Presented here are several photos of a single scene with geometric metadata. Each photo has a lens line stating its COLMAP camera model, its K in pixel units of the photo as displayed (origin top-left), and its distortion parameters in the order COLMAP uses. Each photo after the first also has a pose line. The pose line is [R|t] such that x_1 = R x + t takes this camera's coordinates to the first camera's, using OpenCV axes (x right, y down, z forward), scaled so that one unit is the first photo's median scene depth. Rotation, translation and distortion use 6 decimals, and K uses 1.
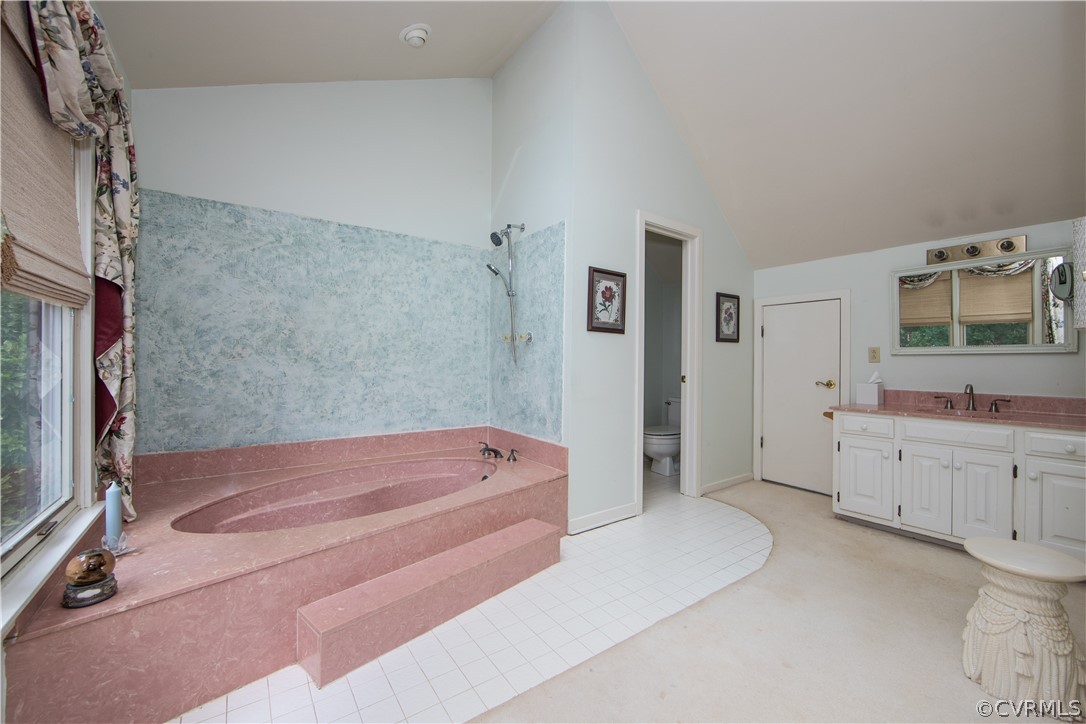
lens RADIAL K [[433.8, 0, 548.5], [0, 433.8, 361.9], [0, 0, 1]] dist [-0.012587, 0.003264]
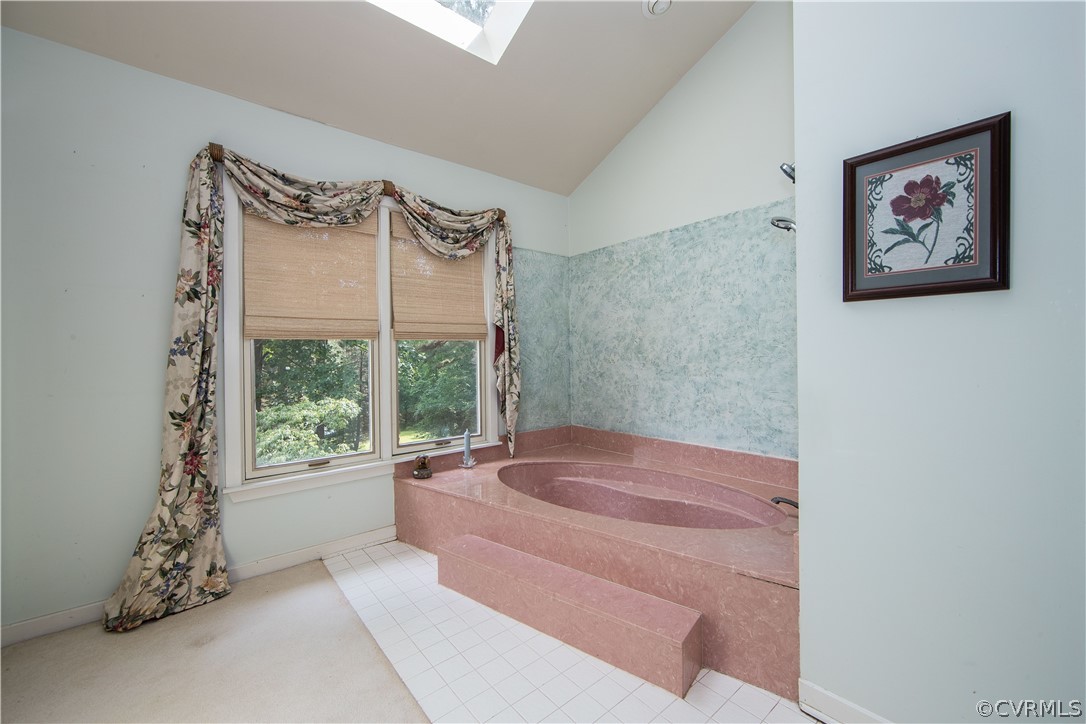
lens RADIAL K [[433.8, 0, 548.5], [0, 433.8, 361.9], [0, 0, 1]] dist [-0.012587, 0.003264]
pose [[0.074177, -0.004185, -0.997236, 0.513090], [0.009566, 0.999948, -0.003484, -0.008938], [0.997199, -0.009281, 0.074213, 0.639976]]
